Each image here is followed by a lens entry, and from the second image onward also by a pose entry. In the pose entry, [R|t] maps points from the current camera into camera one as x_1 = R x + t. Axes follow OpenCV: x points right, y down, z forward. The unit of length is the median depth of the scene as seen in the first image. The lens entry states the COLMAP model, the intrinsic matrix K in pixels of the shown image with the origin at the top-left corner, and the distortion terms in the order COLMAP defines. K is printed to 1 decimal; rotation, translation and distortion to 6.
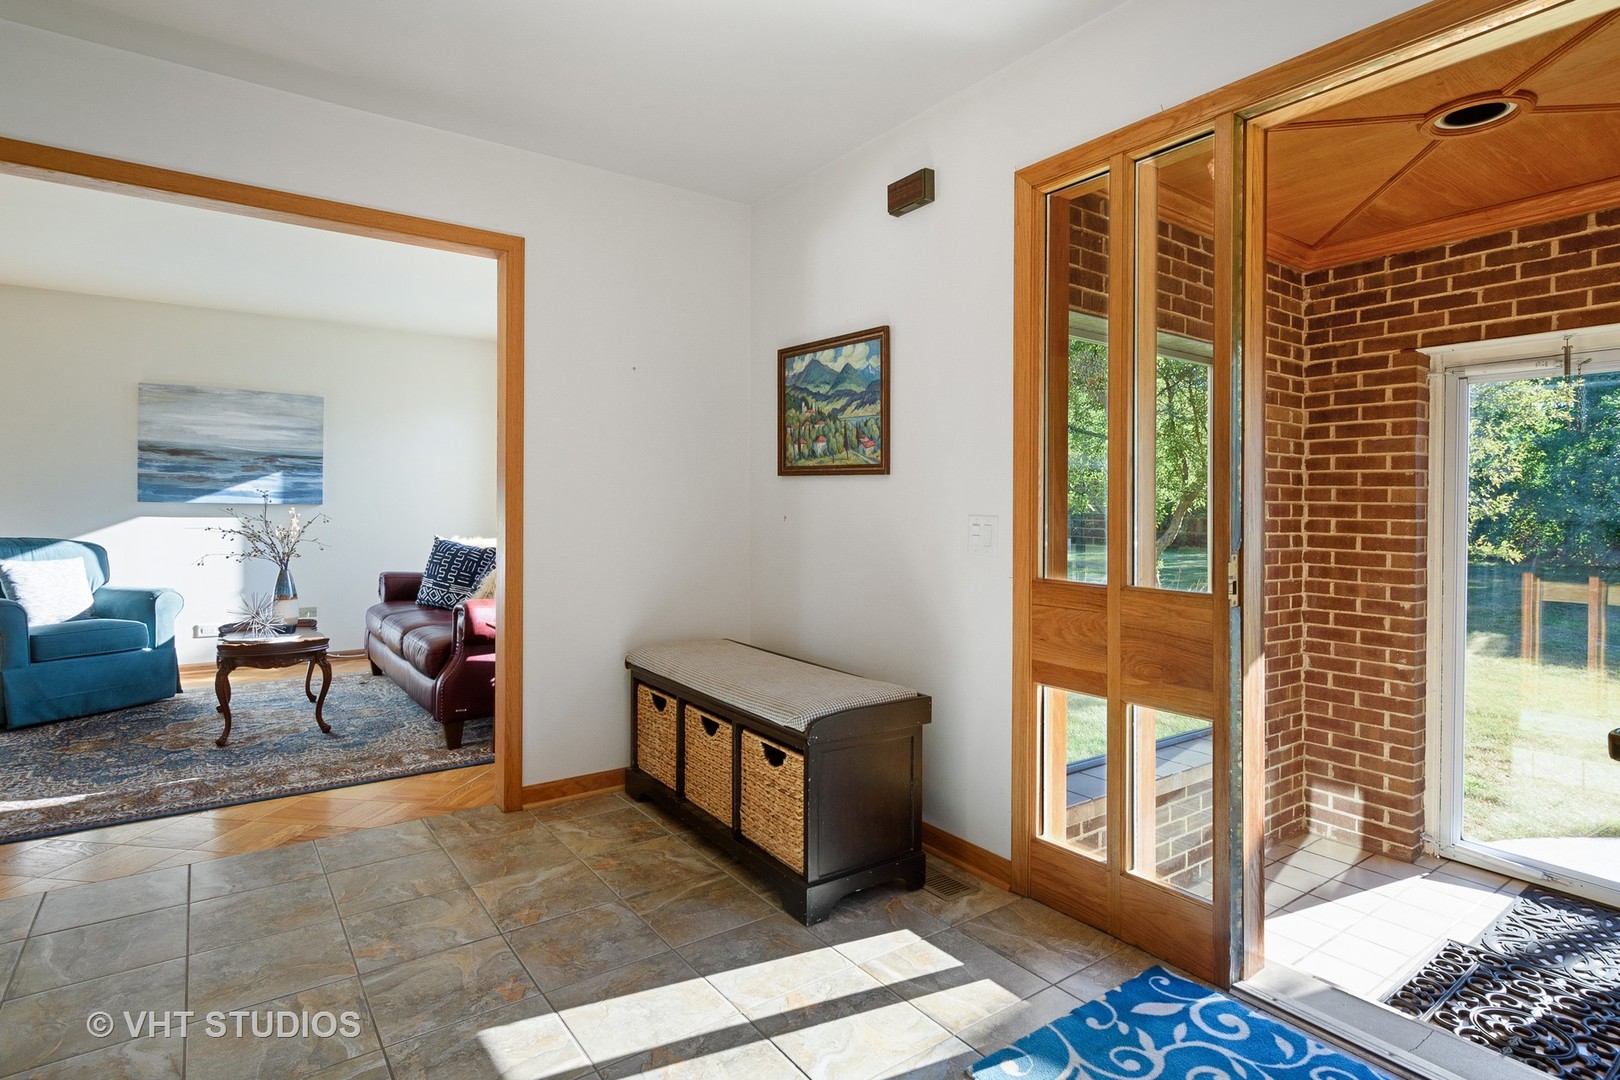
lens RADIAL K [[837.4, 0, 820.0], [0, 837.4, 506.5], [0, 0, 1]] dist [0.001117, 0.000023]
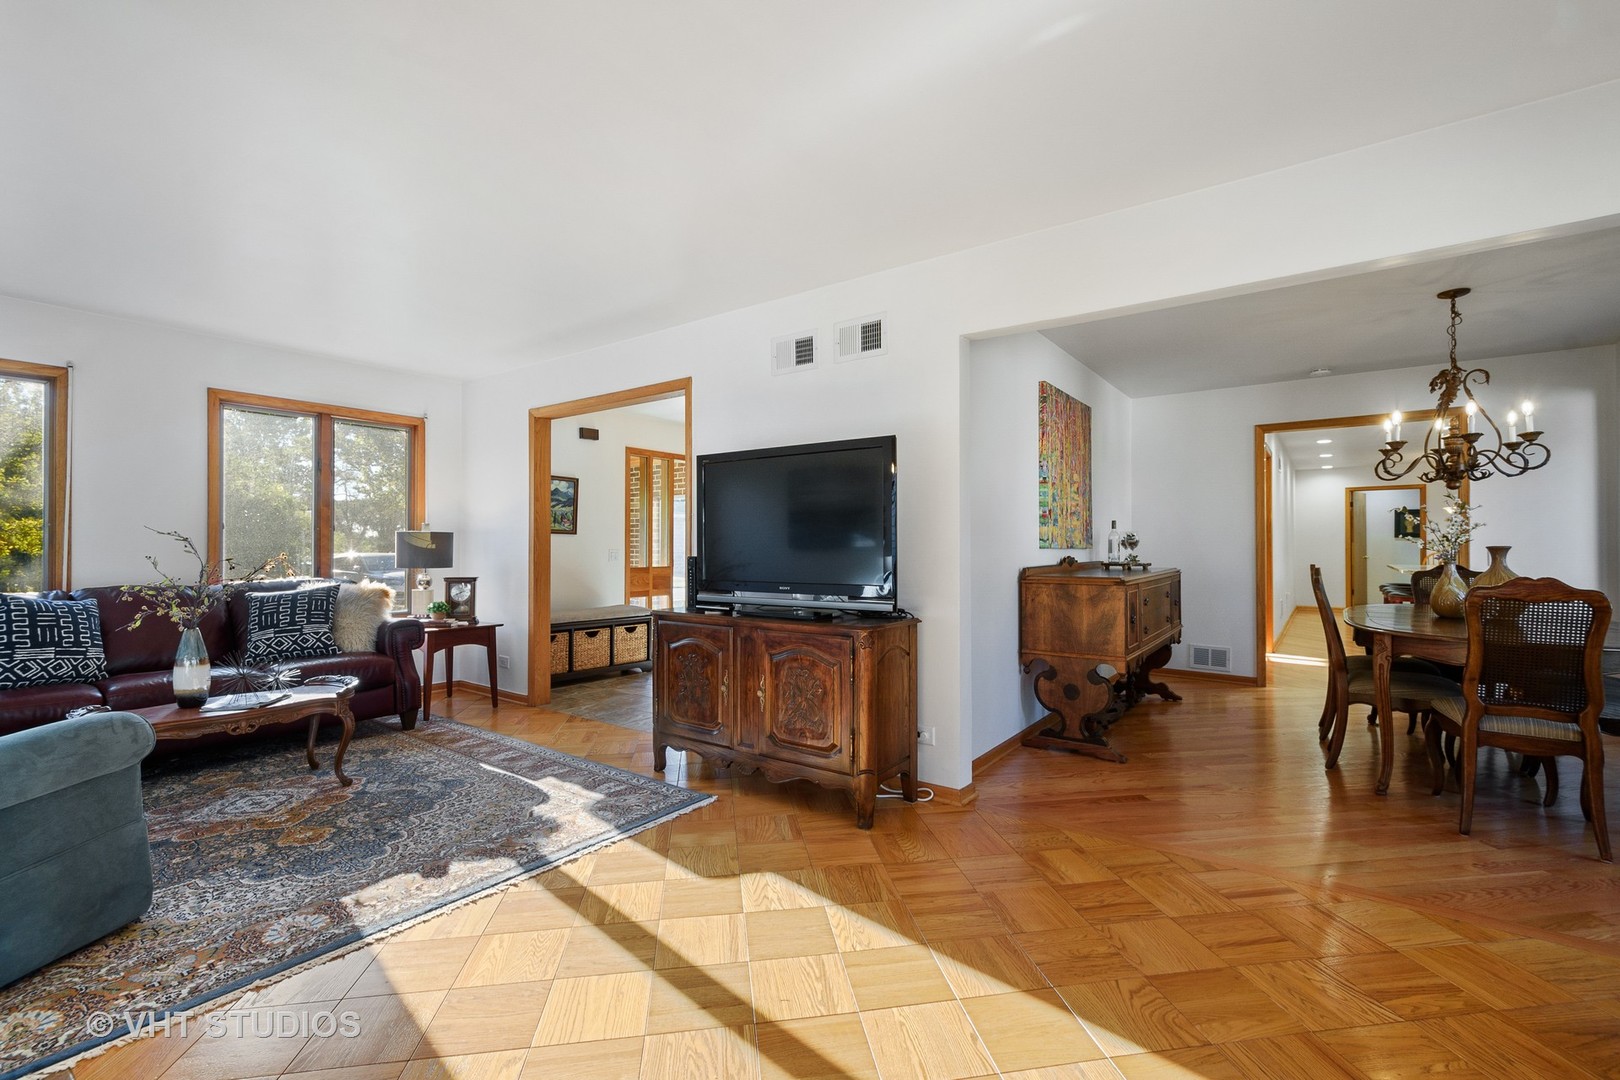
lens RADIAL K [[702.8, 0, 810.9], [0, 702.8, 540.2], [0, 0, 1]] dist [0.000867, 0.000053]
pose [[-0.290876, -0.000896, 0.956760, -2.244660], [-0.003891, 0.999992, -0.000246, -0.022564], [-0.956753, -0.003794, -0.290877, 0.931299]]
